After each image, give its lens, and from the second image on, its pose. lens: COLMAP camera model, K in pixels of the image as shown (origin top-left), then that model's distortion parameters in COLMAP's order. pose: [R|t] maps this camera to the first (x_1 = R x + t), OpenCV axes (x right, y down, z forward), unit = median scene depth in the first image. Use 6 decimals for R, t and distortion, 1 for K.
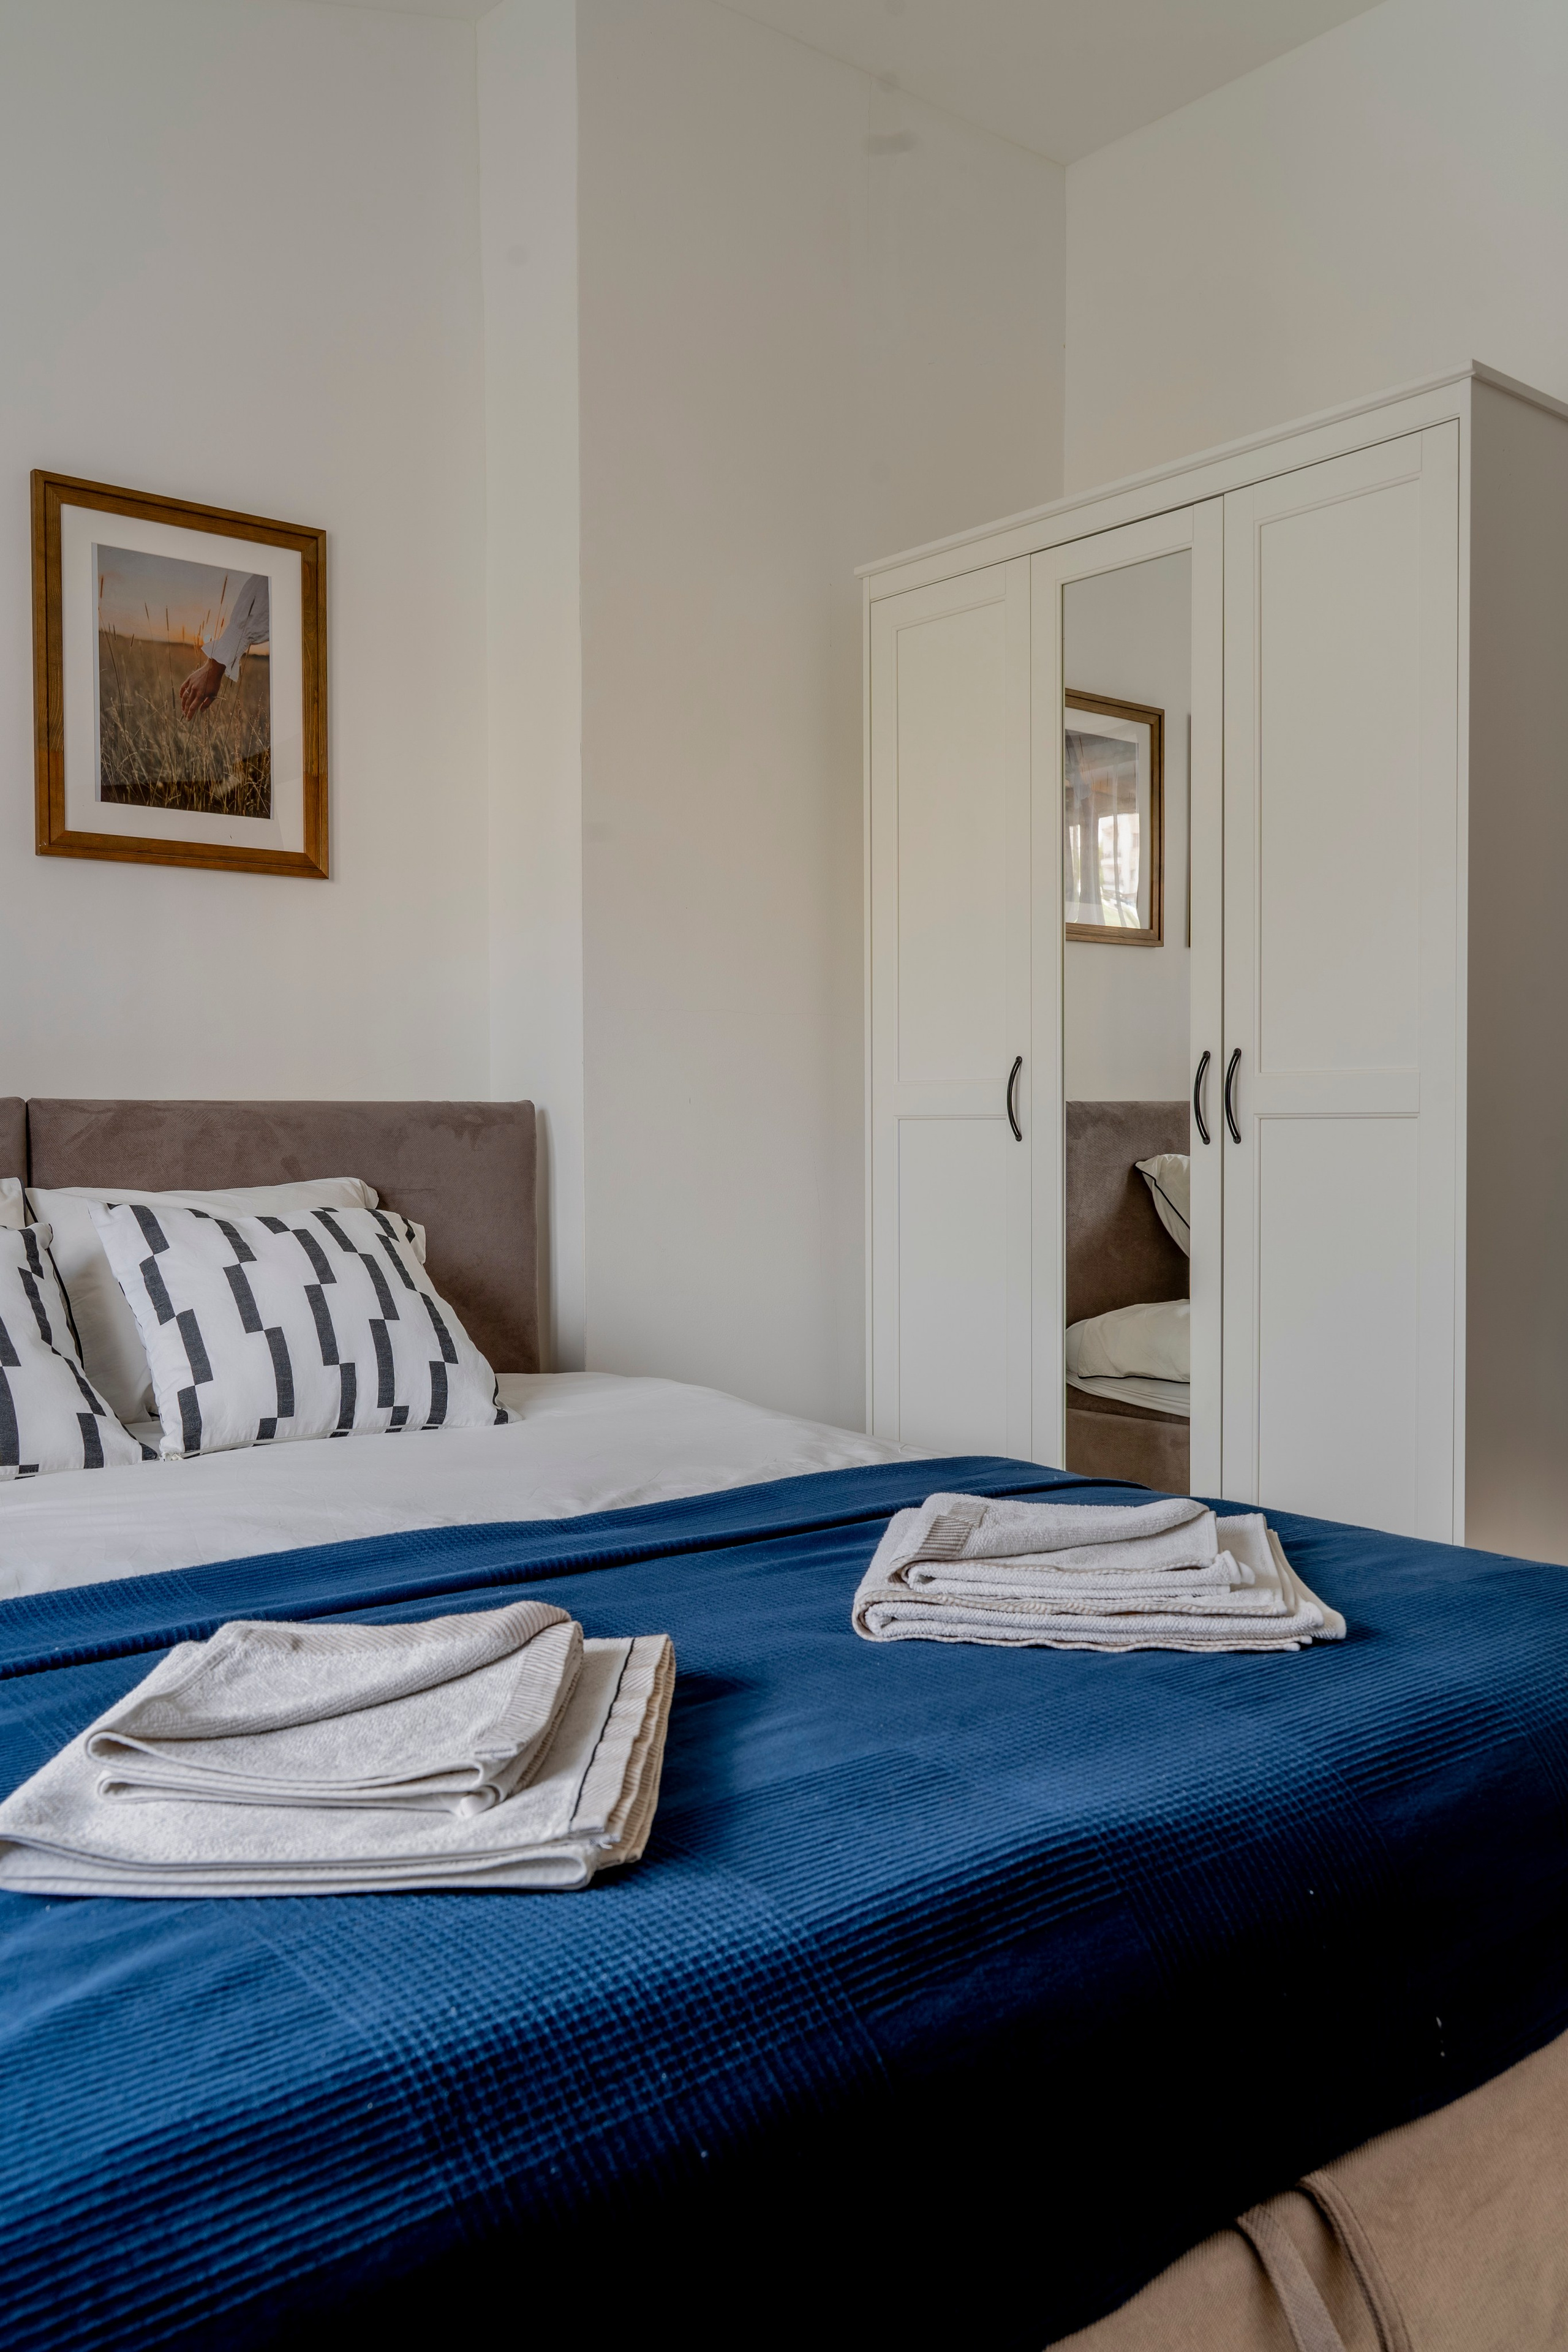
lens RADIAL K [[1873.9, 0, 786.8], [0, 1873.9, 1175.8], [0, 0, 1]] dist [0.001630, -0.012188]
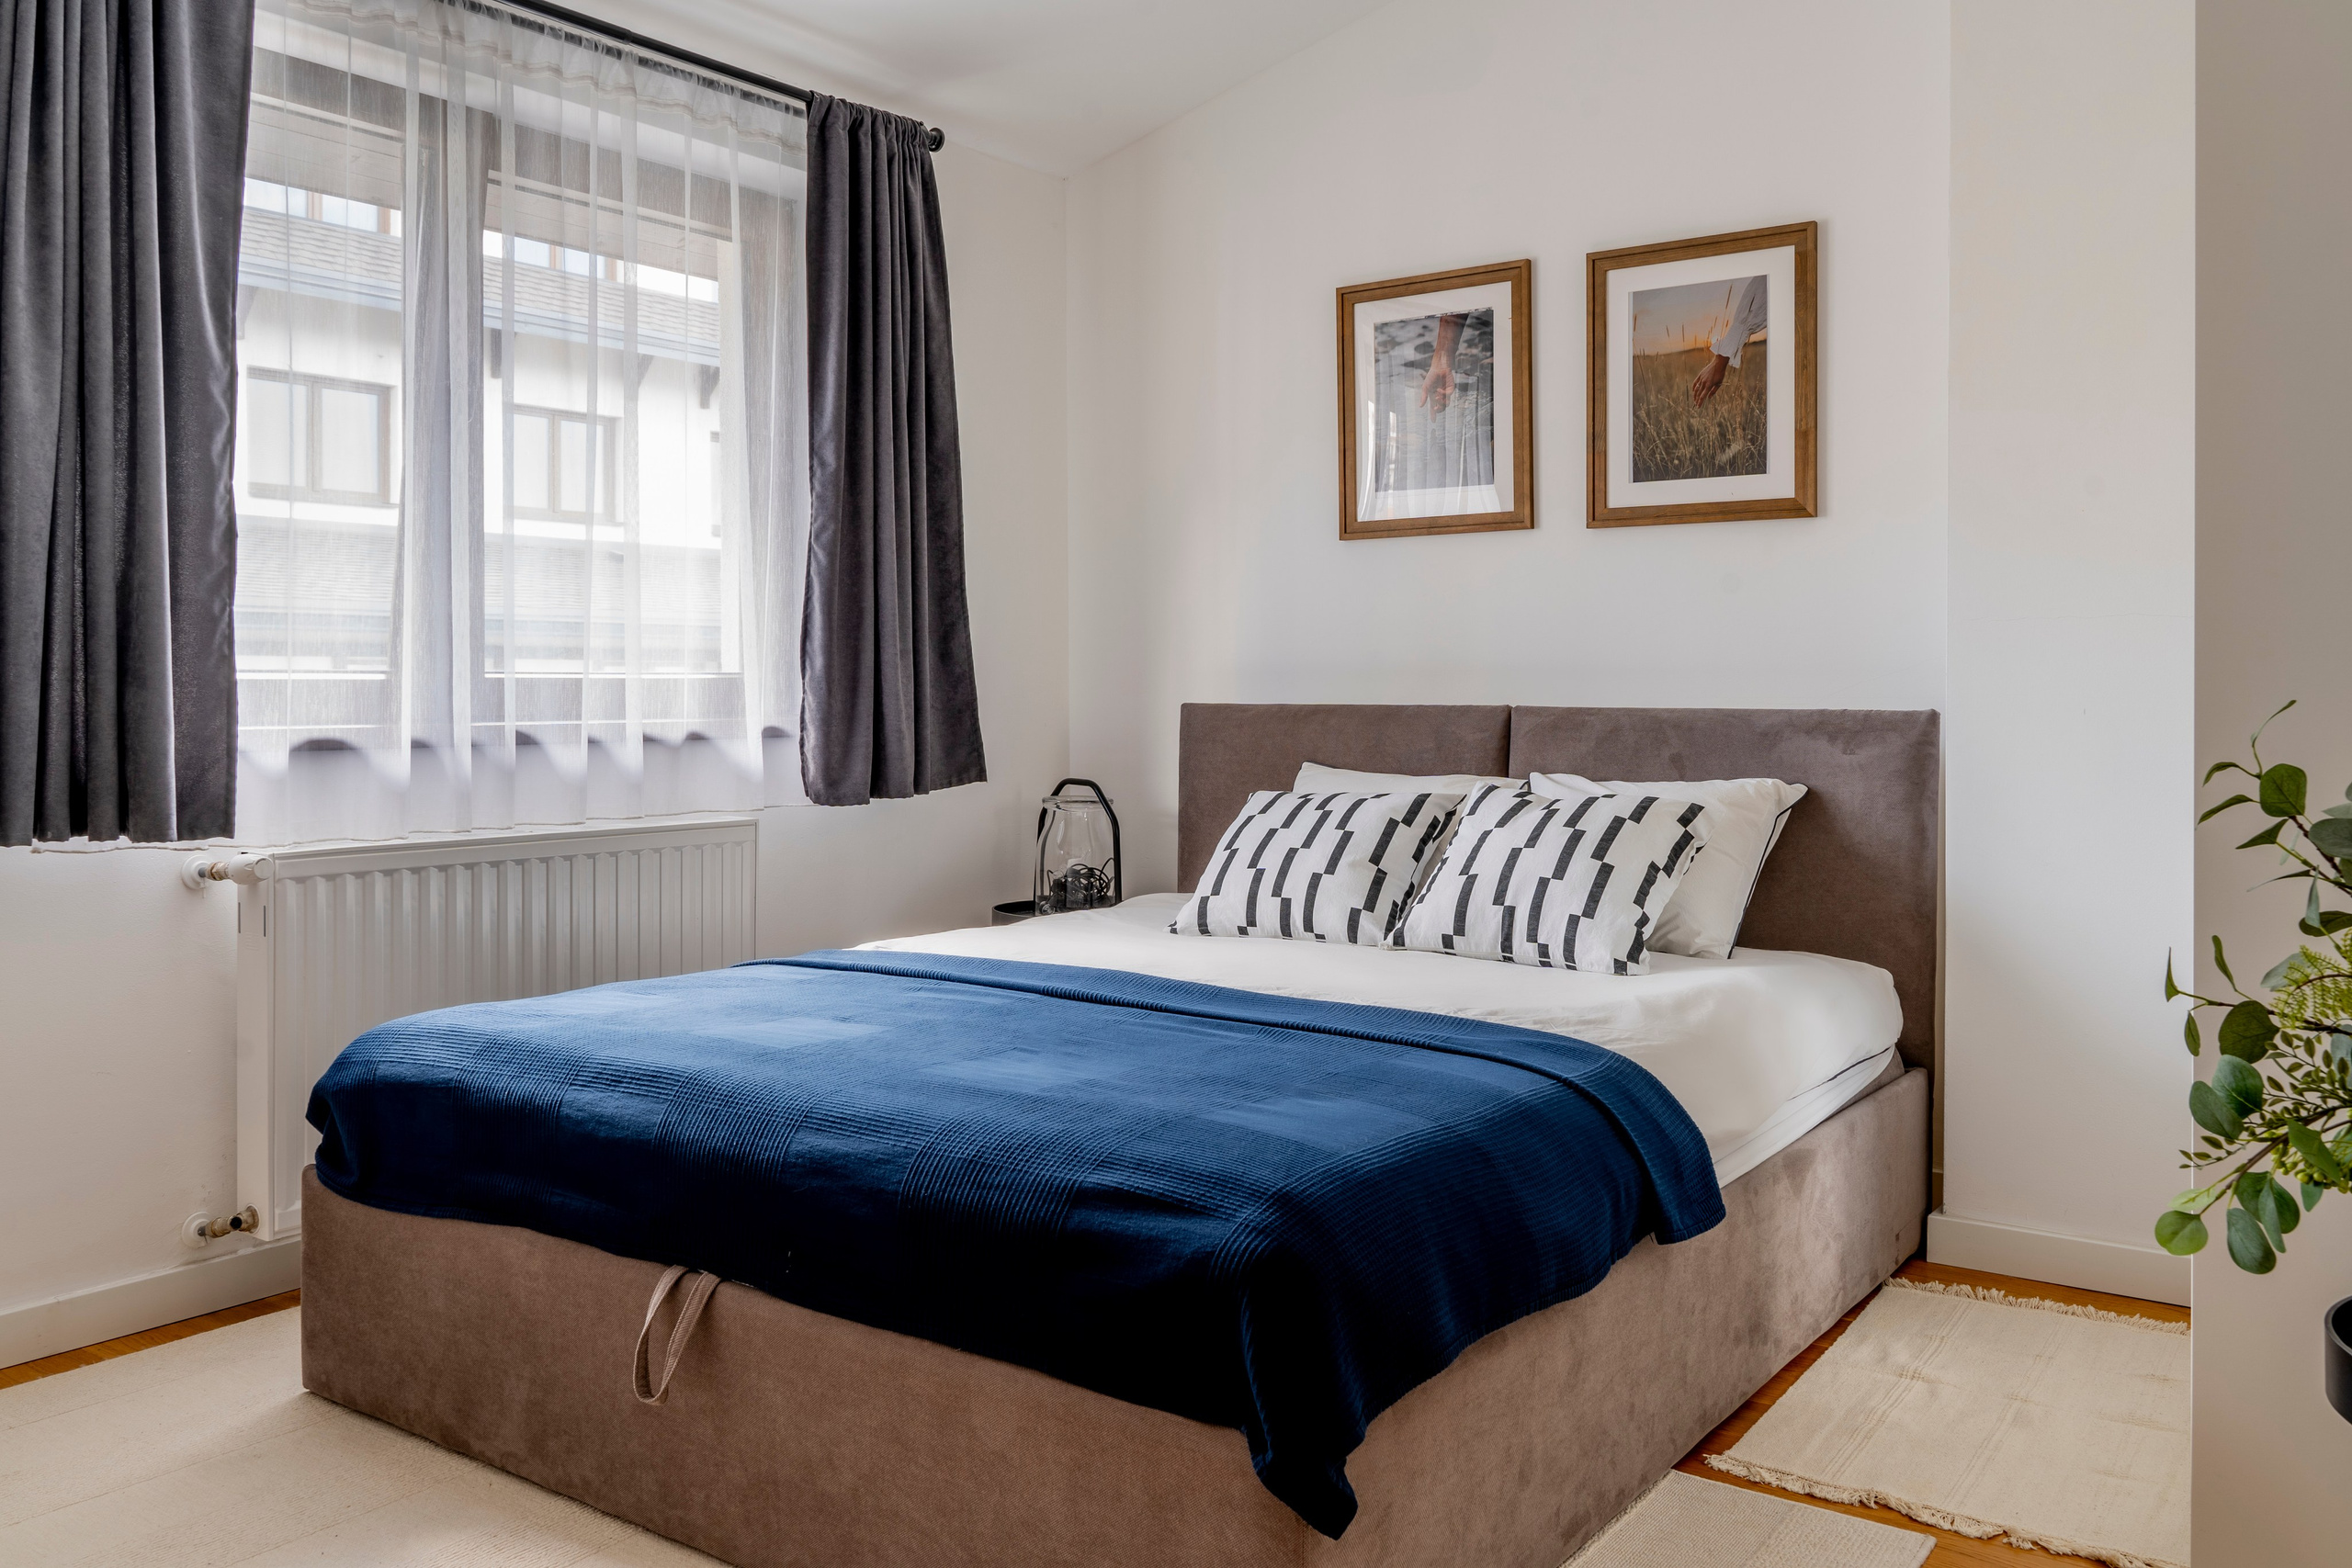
lens RADIAL K [[1909.2, 0, 1179.5], [0, 1909.2, 698.5], [0, 0, 1]] dist [0.008133, -0.010069]
pose [[0.247995, 0.012278, -0.968683, 1.520031], [-0.029498, 0.999552, 0.005118, -0.074010], [0.968312, 0.027305, 0.248246, 0.606762]]
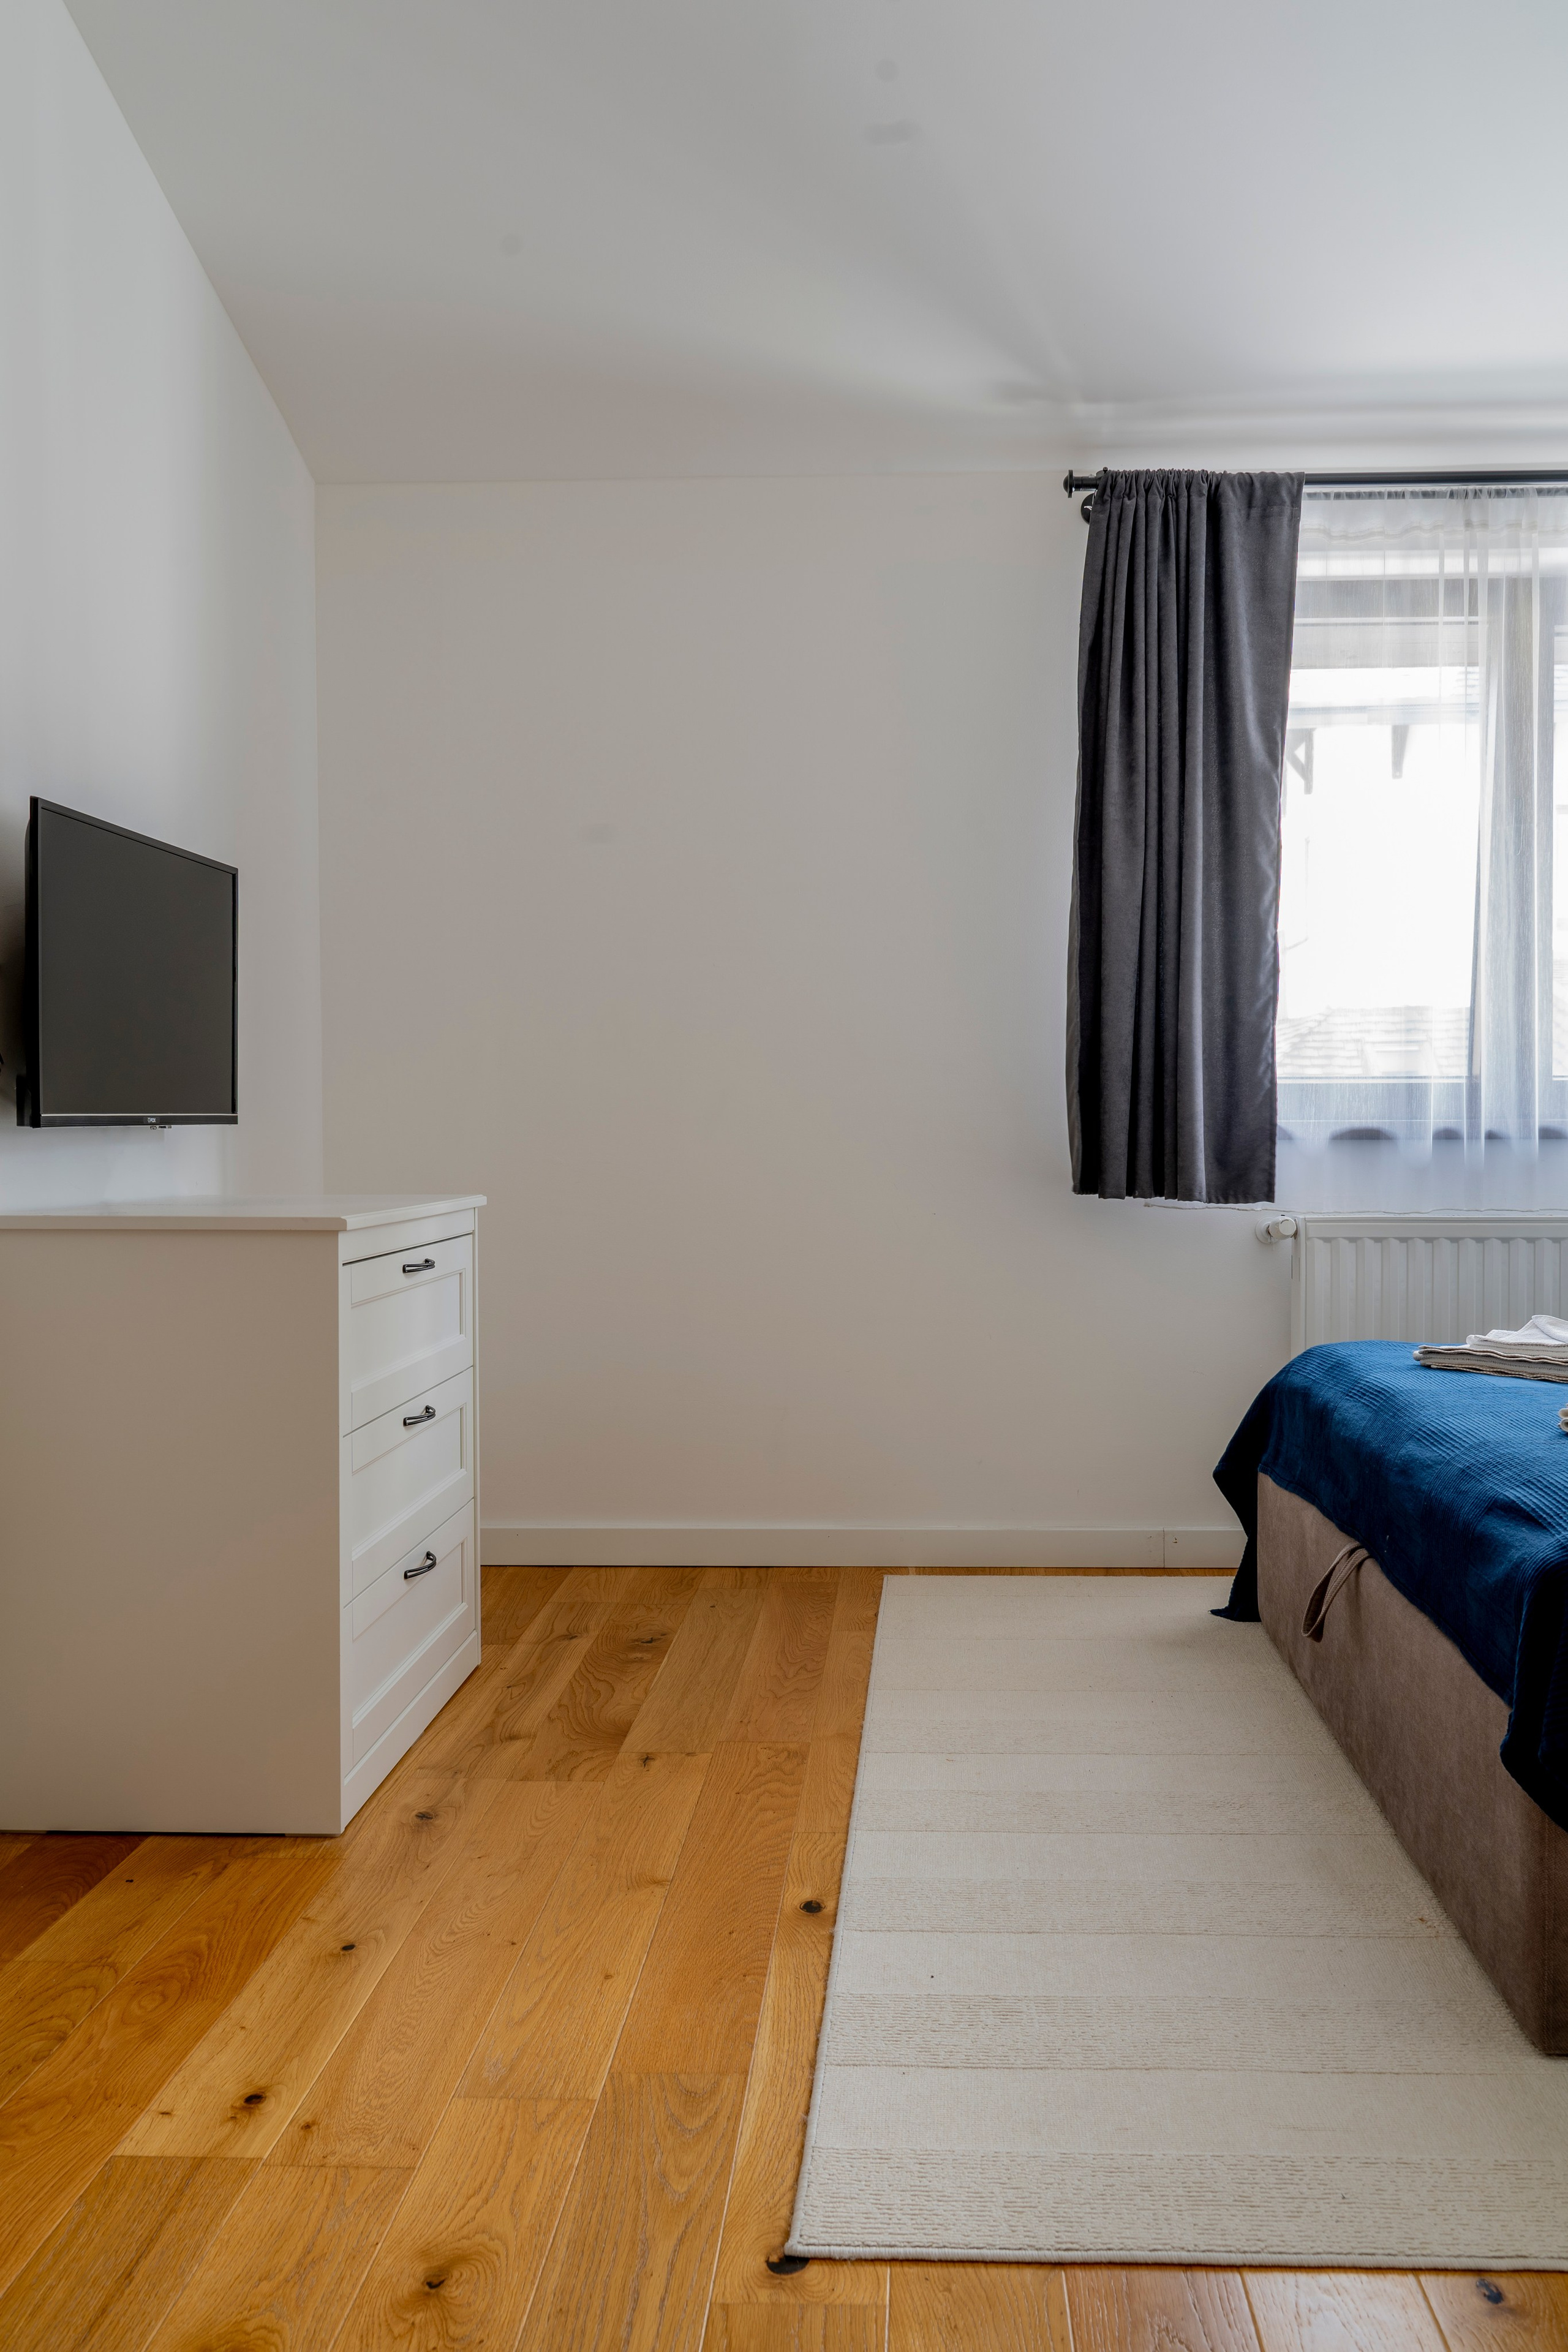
lens RADIAL K [[1930.4, 0, 869.2], [0, 1930.4, 1174.0], [0, 0, 1]] dist [0.008184, -0.014370]
pose [[-0.665291, 0.023955, -0.746200, 1.648686], [-0.015674, 0.998817, 0.046040, -0.044851], [0.746420, 0.042326, -0.664128, 1.379502]]
